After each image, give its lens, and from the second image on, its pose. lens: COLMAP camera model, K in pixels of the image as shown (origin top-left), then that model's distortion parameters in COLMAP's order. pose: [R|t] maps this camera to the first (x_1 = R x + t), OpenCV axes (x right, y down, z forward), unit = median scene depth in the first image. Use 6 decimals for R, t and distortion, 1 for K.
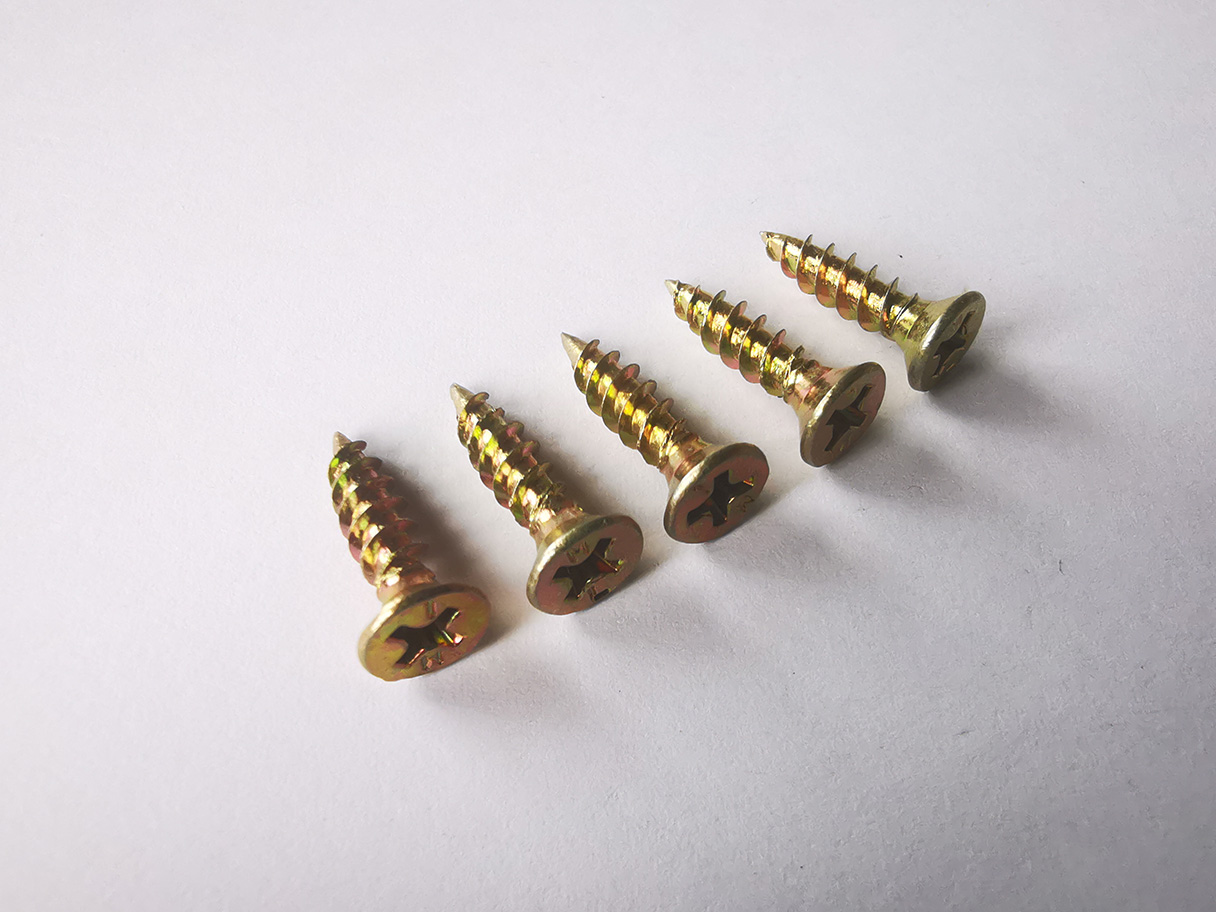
lens RADIAL K [[1046.7, 0, 603.9], [0, 1046.7, 457.0], [0, 0, 1]] dist [-0.089204, 0.102938]
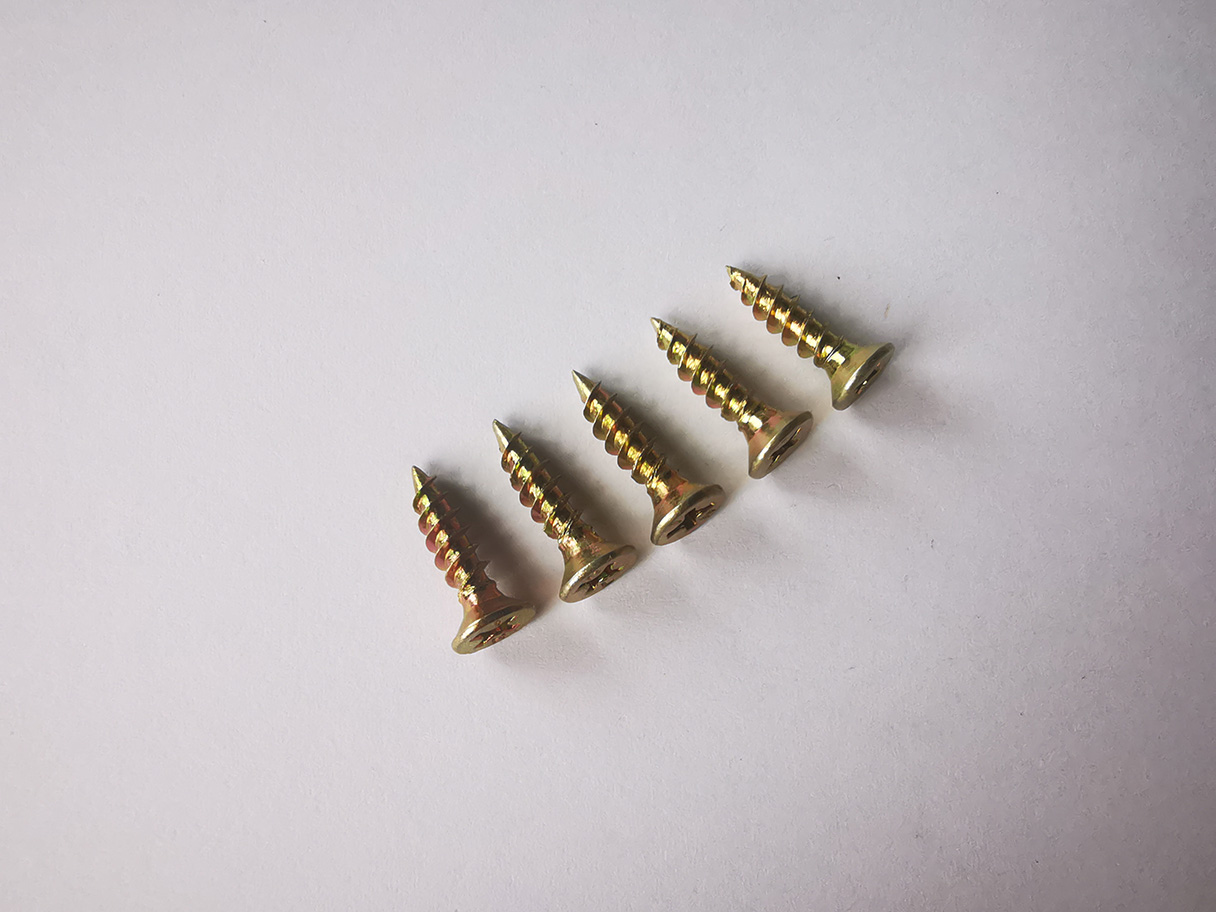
lens RADIAL K [[1046.7, 0, 603.9], [0, 1046.7, 457.0], [0, 0, 1]] dist [-0.089204, 0.102938]
pose [[0.999429, -0.032299, -0.009883, 0.009190], [0.033759, 0.945372, 0.324240, -0.472840], [-0.001130, -0.324388, 0.945923, -0.302144]]
